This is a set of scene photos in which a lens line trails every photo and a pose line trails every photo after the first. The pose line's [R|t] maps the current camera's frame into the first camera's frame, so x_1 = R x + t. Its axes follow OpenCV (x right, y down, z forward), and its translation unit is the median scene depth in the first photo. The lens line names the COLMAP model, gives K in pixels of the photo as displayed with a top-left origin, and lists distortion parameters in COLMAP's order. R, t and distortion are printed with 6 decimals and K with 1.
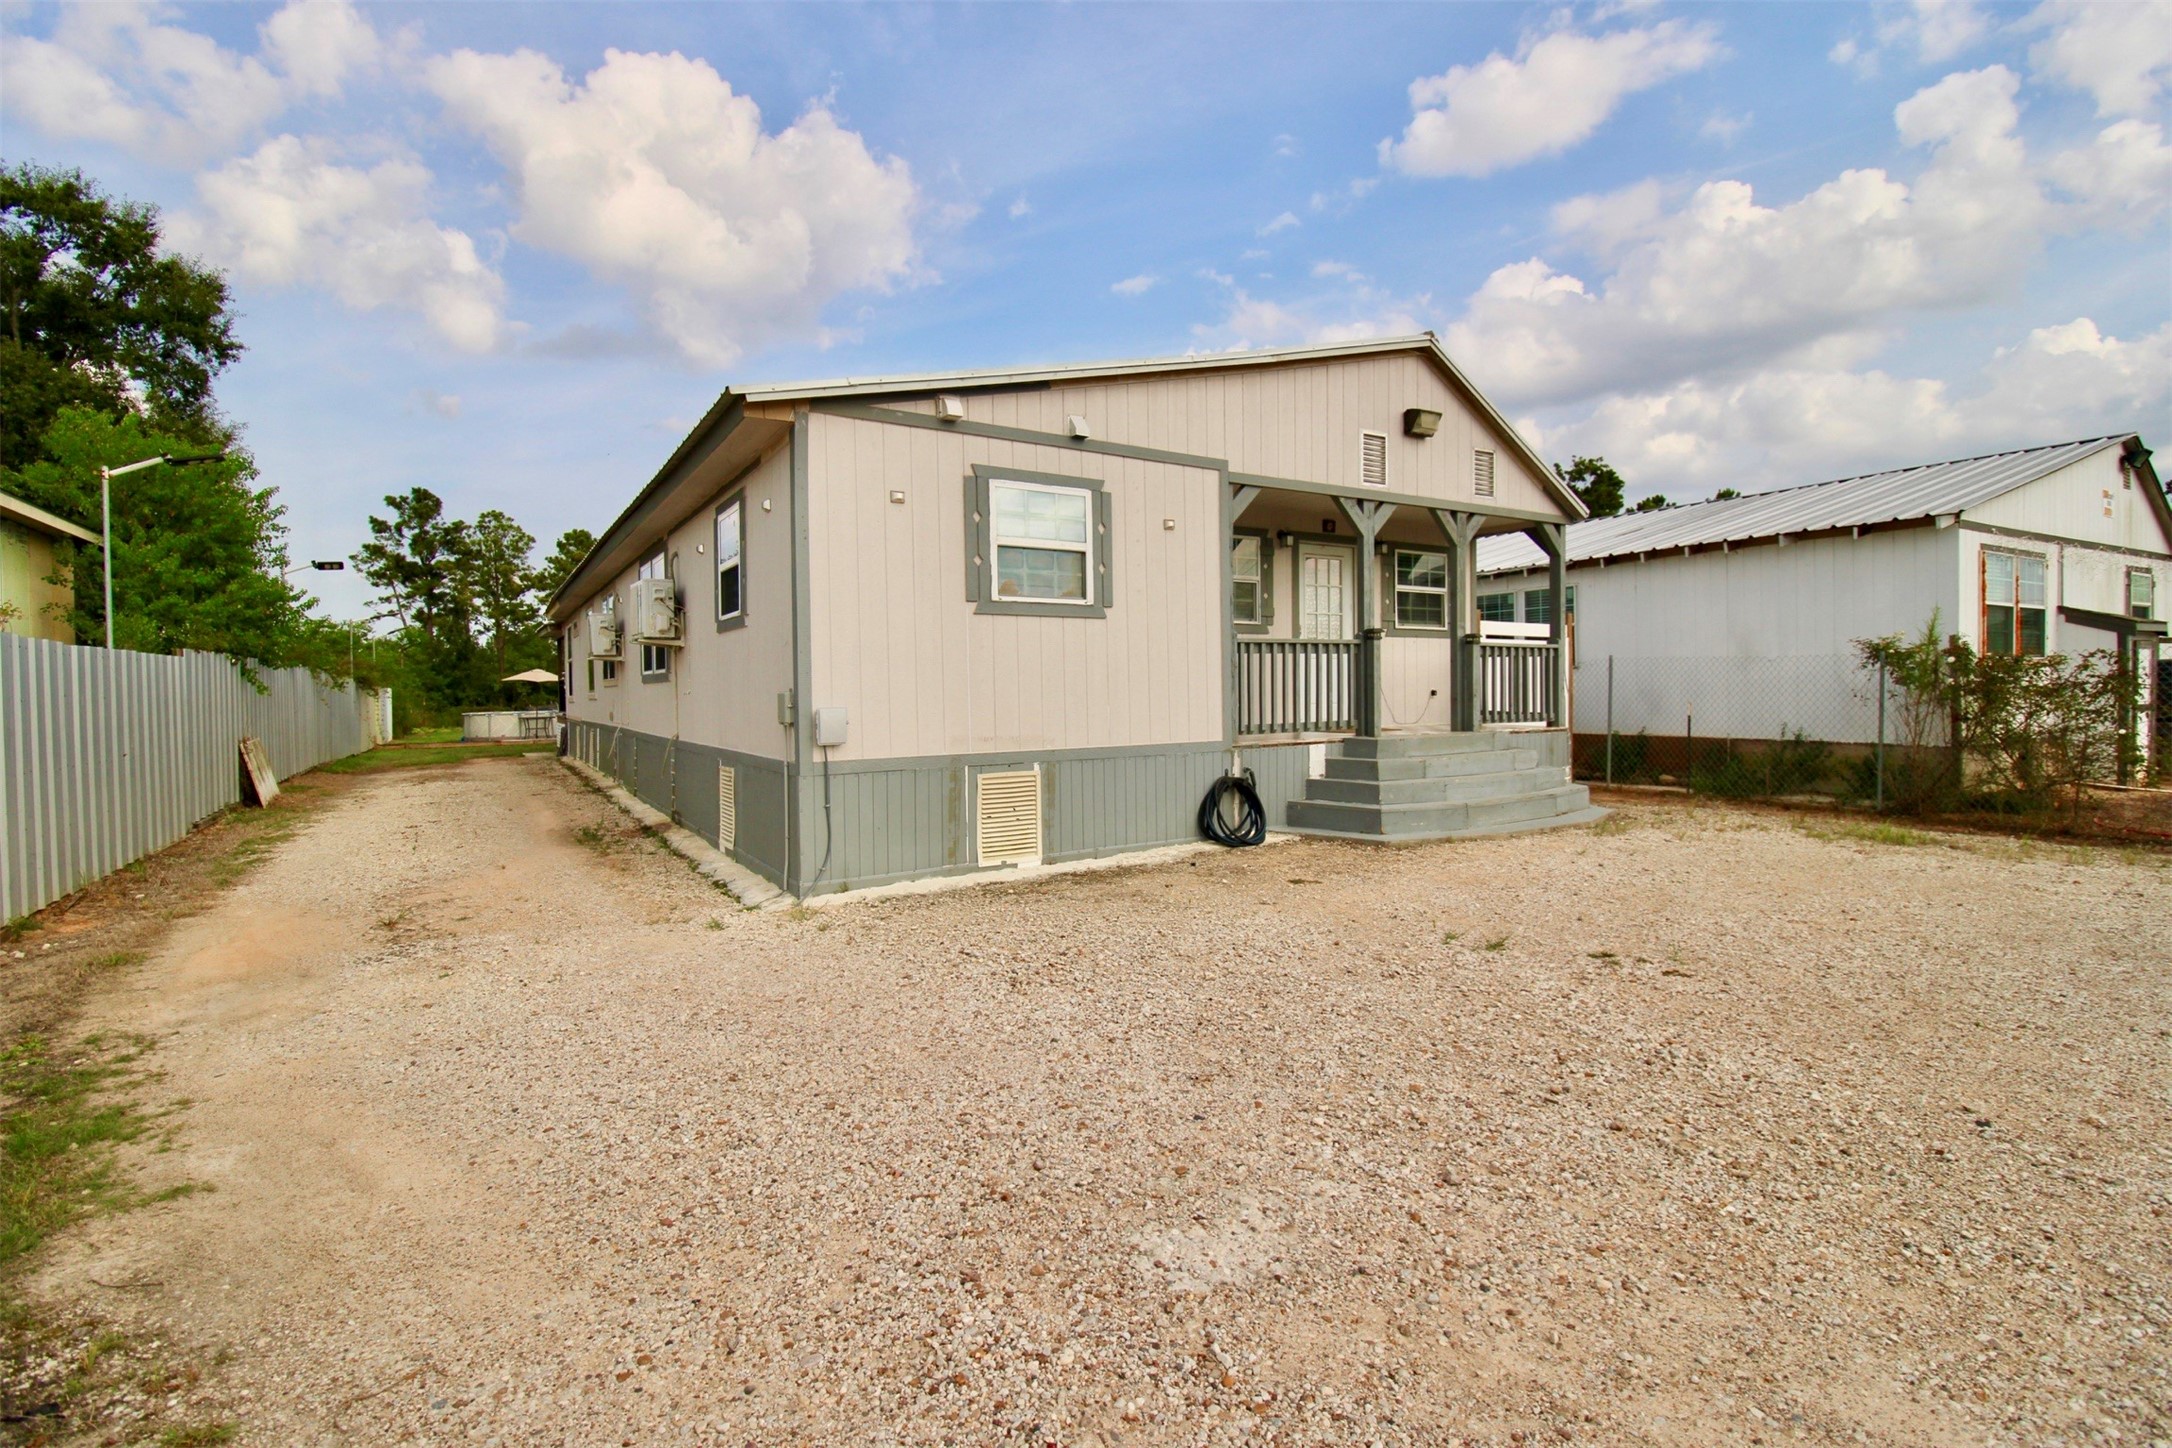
lens RADIAL K [[1005.8, 0, 1091.3], [0, 1005.8, 713.1], [0, 0, 1]] dist [0.000928, -0.012576]
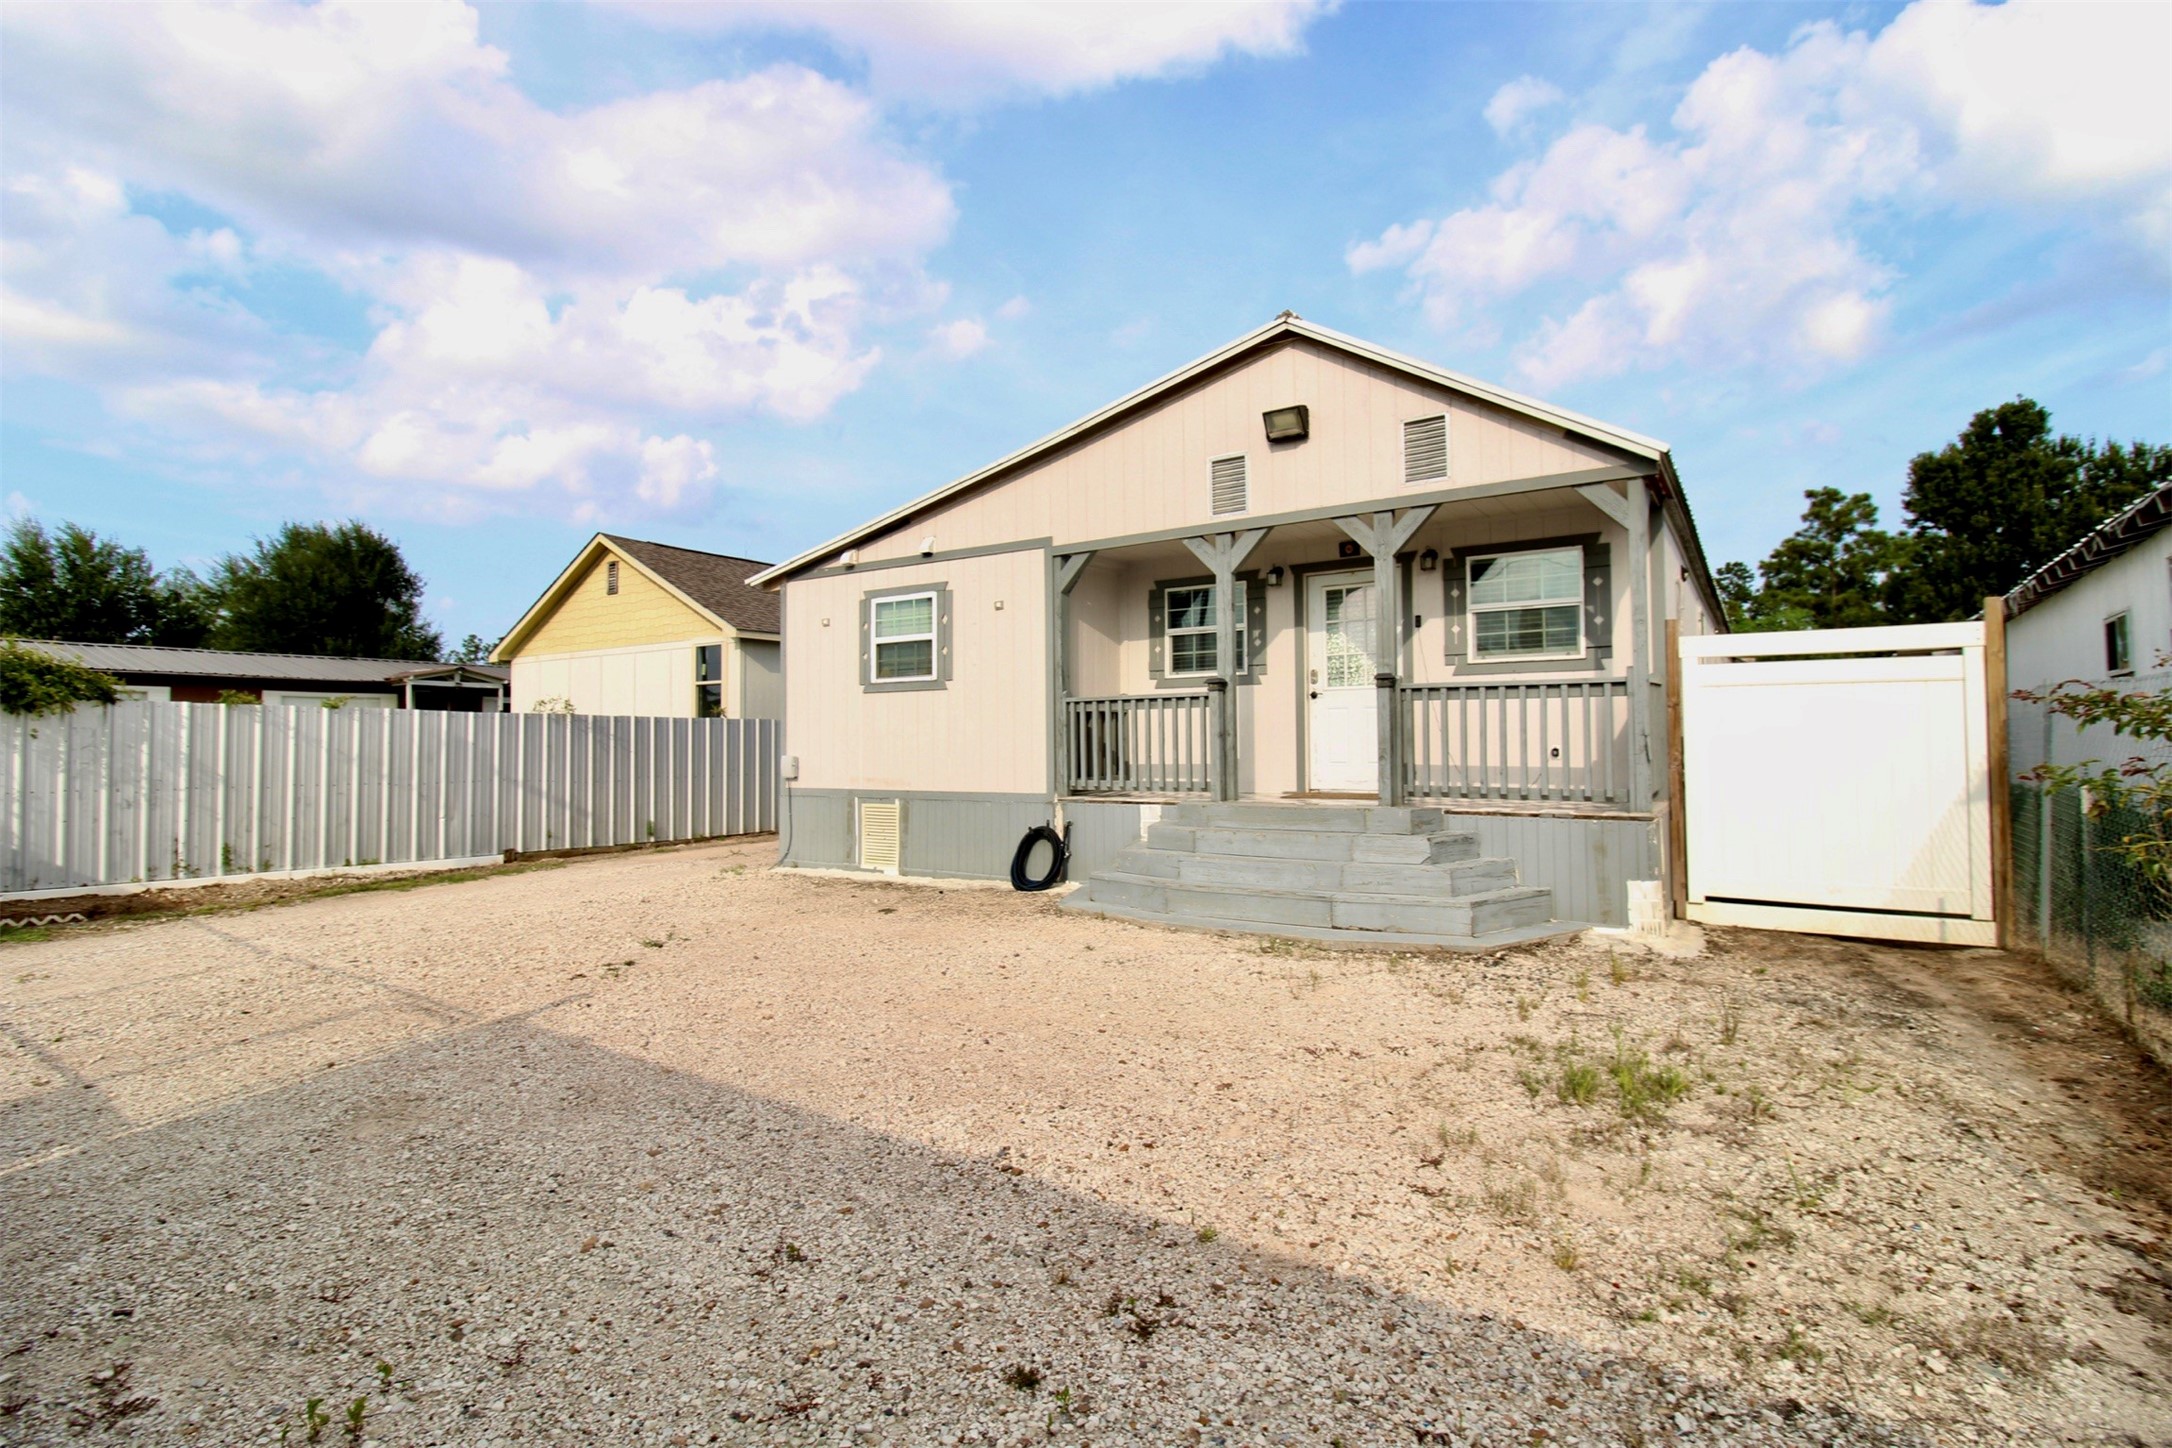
lens RADIAL K [[1005.8, 0, 1091.3], [0, 1005.8, 713.1], [0, 0, 1]] dist [0.000928, -0.012576]
pose [[0.414775, -0.015811, -0.909787, 1.251670], [-0.015648, 0.999577, -0.024505, -0.036690], [0.909789, 0.024400, 0.414352, 0.647024]]
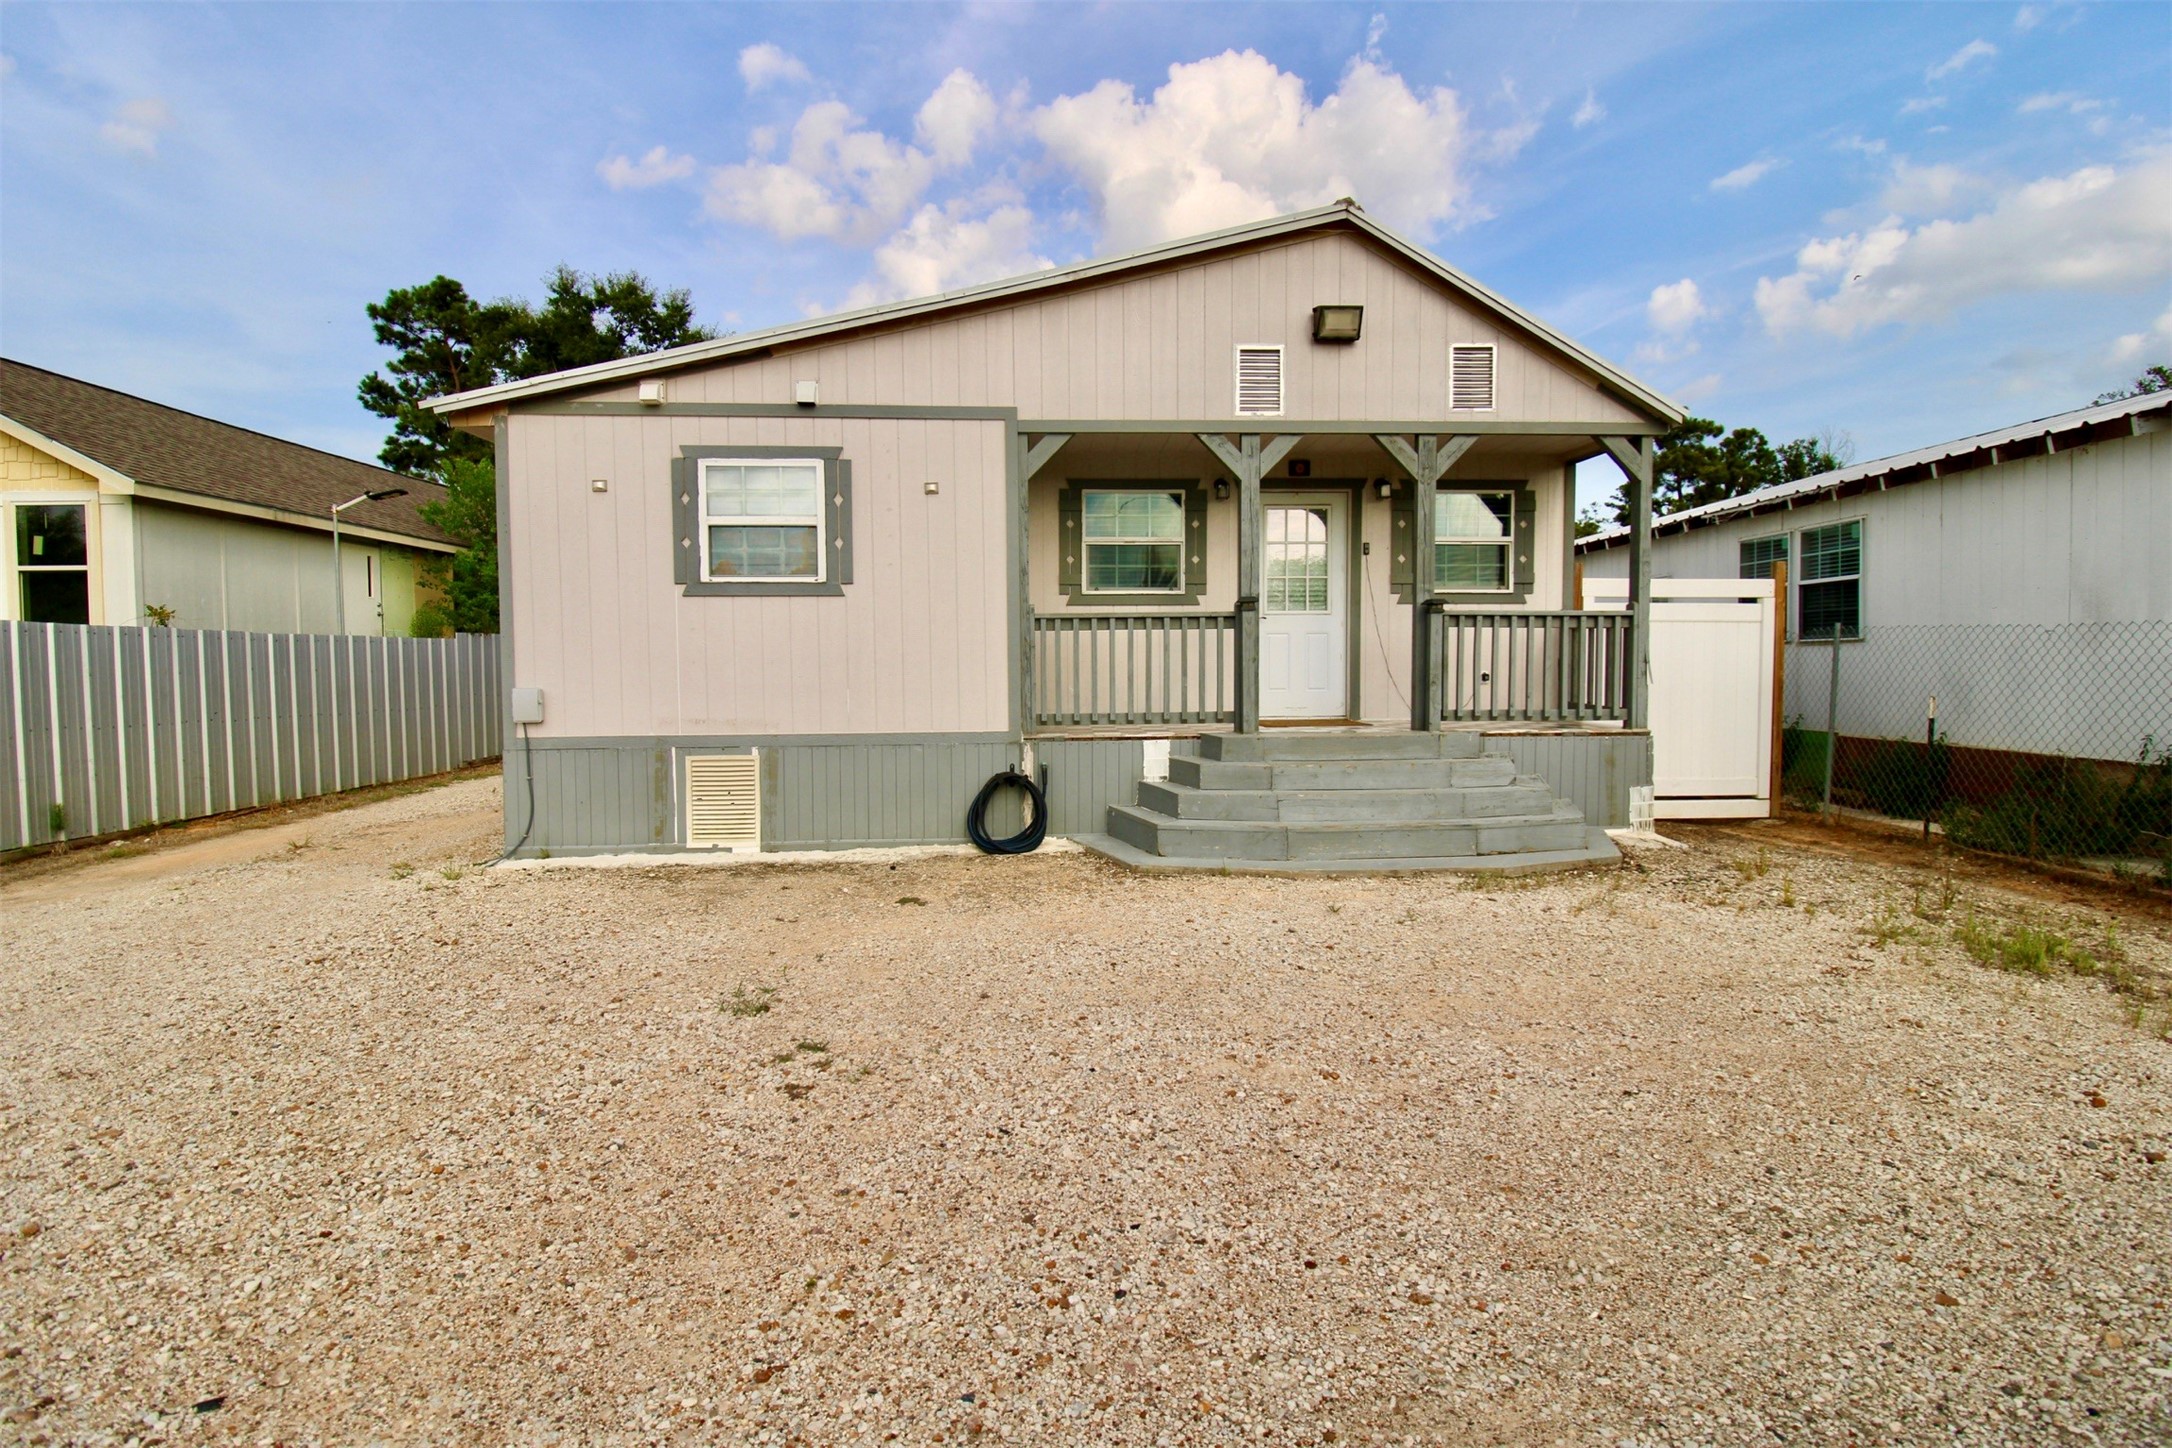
lens RADIAL K [[1005.8, 0, 1091.3], [0, 1005.8, 713.1], [0, 0, 1]] dist [0.000928, -0.012576]
pose [[0.873871, 0.030969, -0.485171, 0.676360], [-0.015819, 0.999252, 0.035291, -0.022316], [0.485901, -0.023165, 0.873707, 0.296837]]
